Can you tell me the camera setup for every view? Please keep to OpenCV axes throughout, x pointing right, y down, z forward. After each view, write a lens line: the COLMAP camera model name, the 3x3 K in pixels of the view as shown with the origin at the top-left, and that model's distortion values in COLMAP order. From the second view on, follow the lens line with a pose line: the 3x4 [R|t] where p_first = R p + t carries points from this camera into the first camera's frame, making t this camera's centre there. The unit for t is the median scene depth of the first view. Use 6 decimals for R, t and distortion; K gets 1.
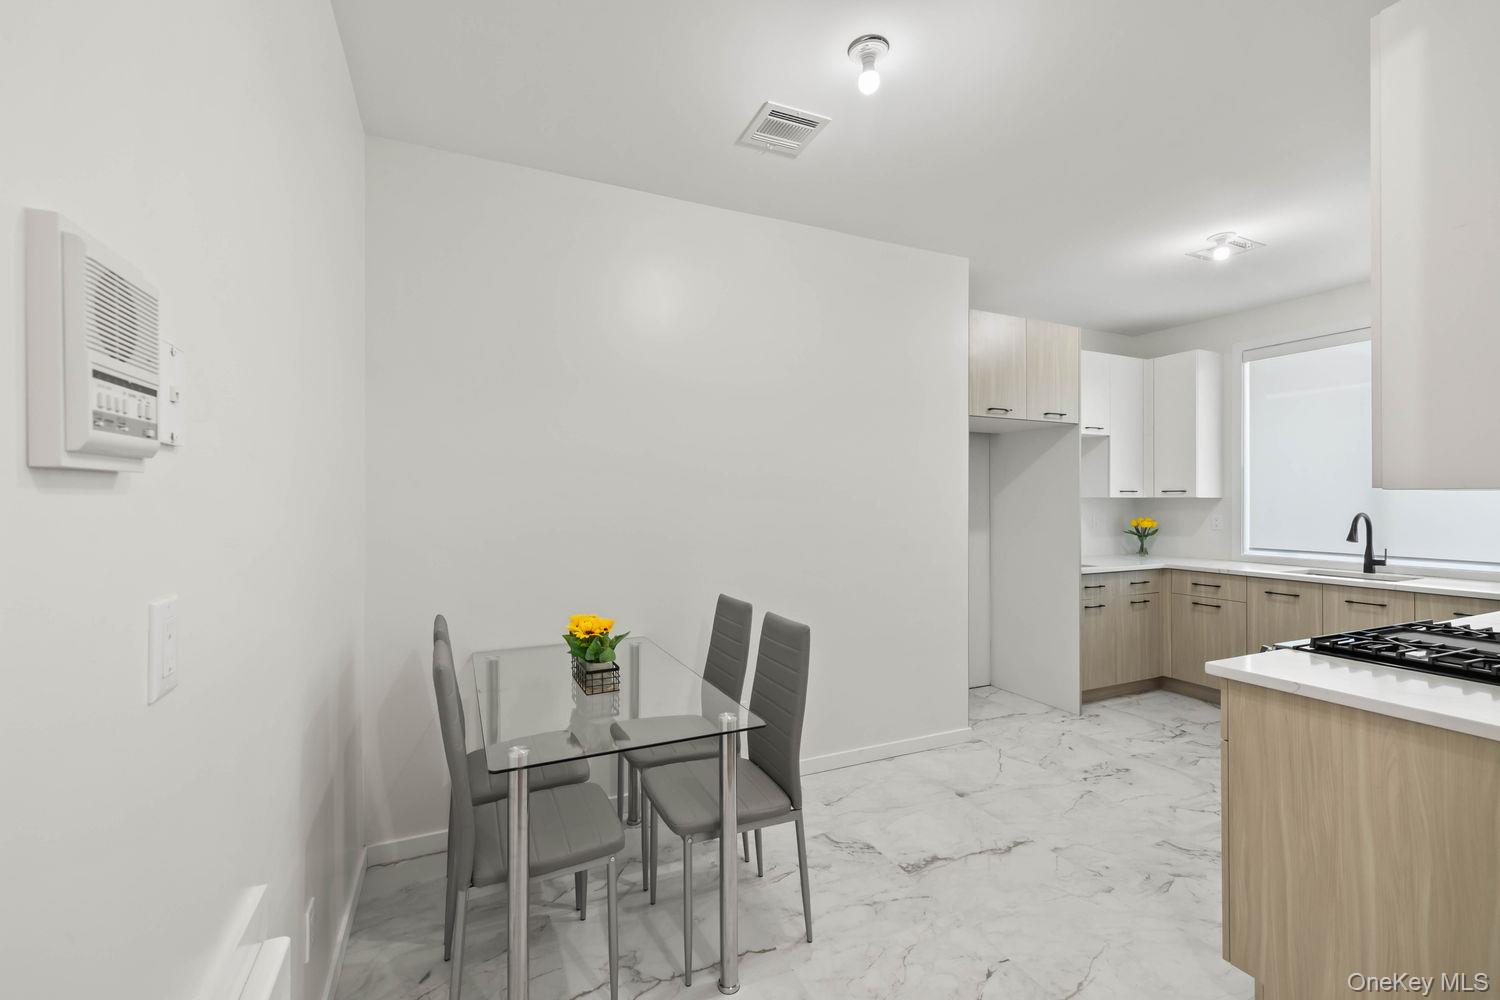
lens RADIAL K [[630.2, 0, 745.1], [0, 630.2, 494.9], [0, 0, 1]] dist [0.000944, 0.000001]
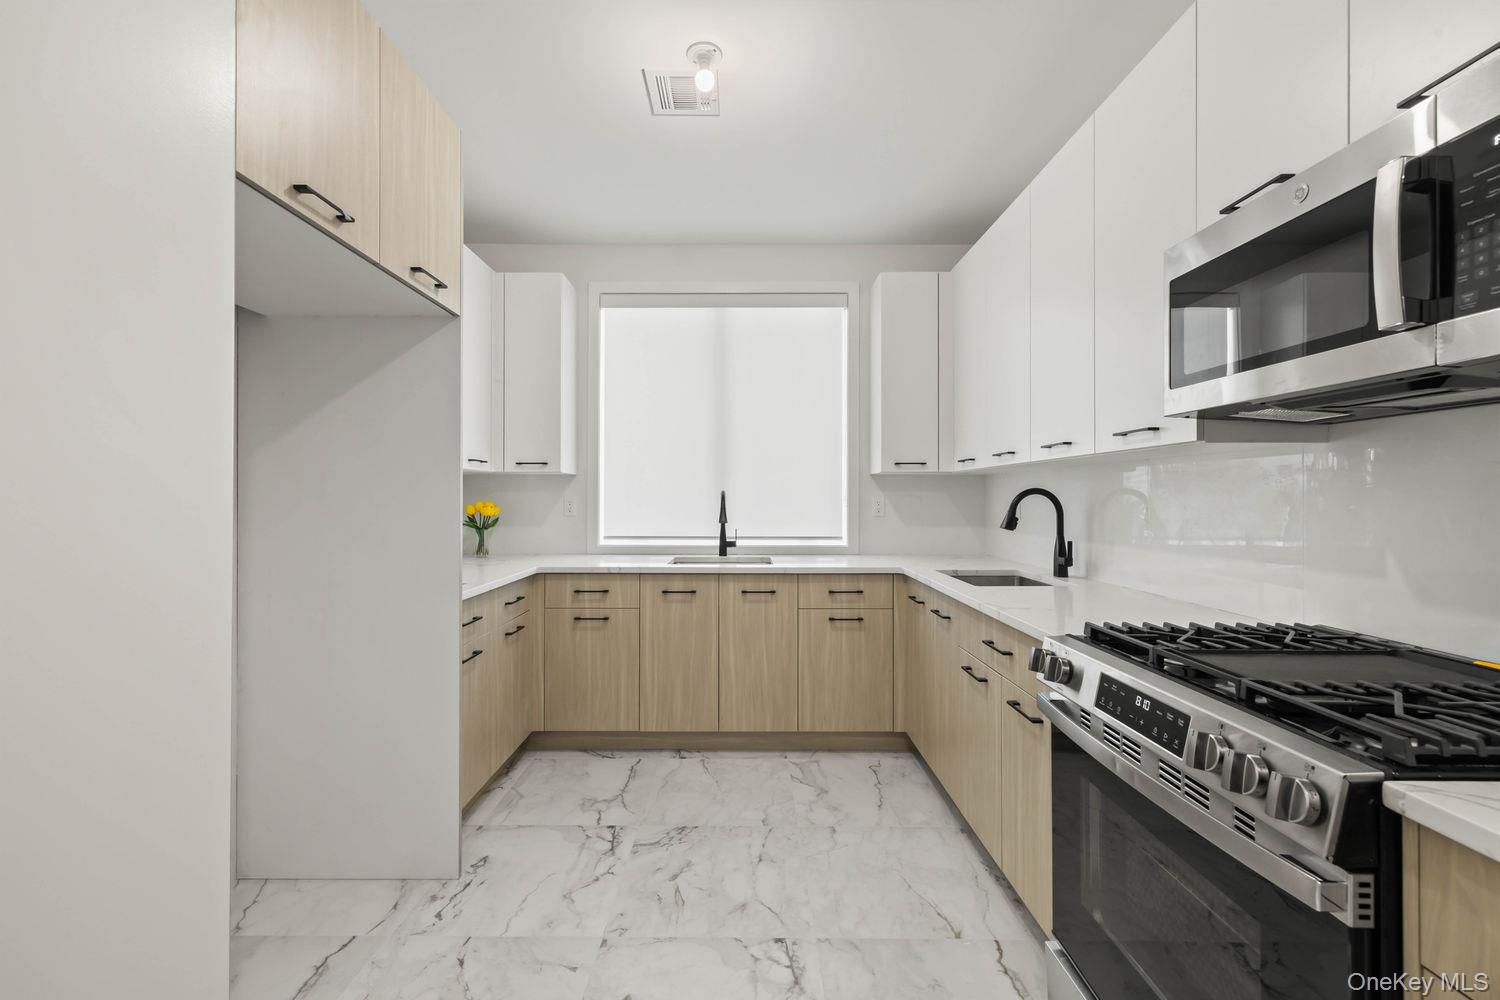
lens RADIAL K [[630.2, 0, 745.1], [0, 630.2, 494.9], [0, 0, 1]] dist [0.000944, 0.000001]
pose [[0.421311, 0.002927, 0.906912, 0.170323], [-0.008777, 0.999961, 0.000850, 0.034605], [-0.906874, -0.008318, 0.421320, 0.611780]]
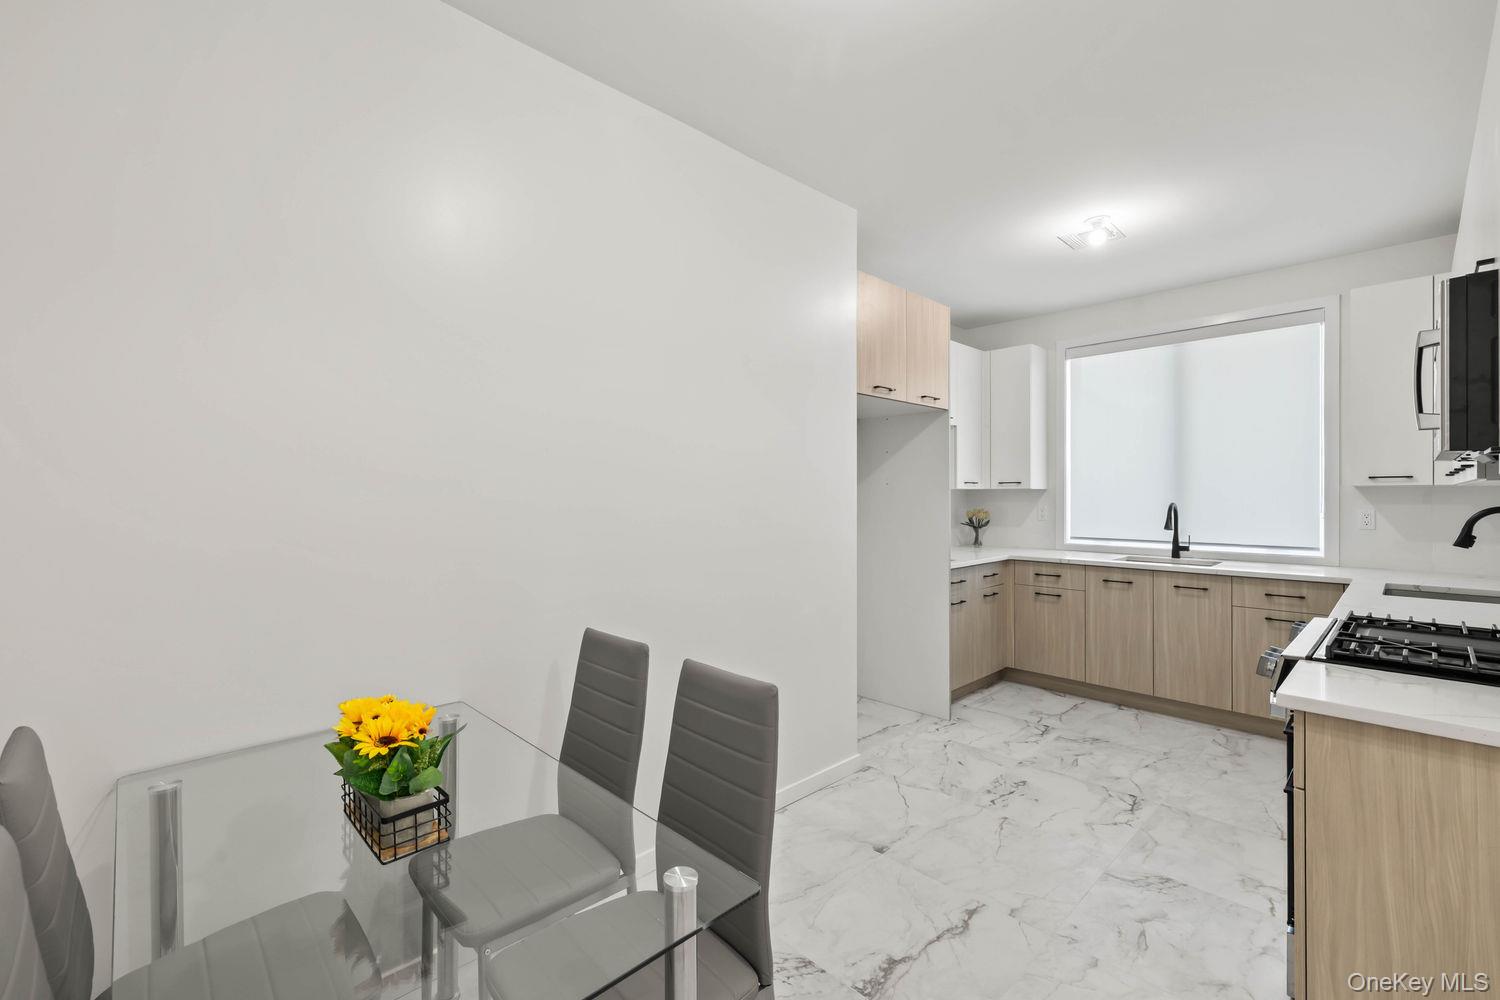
lens RADIAL K [[639.4, 0, 744.6], [0, 639.4, 491.7], [0, 0, 1]] dist [0.000942, 0.000038]
pose [[0.944923, -0.000696, 0.327292, -0.074925], [-0.000923, 0.999988, 0.004789, 0.005284], [-0.327292, -0.004828, 0.944911, 0.215057]]
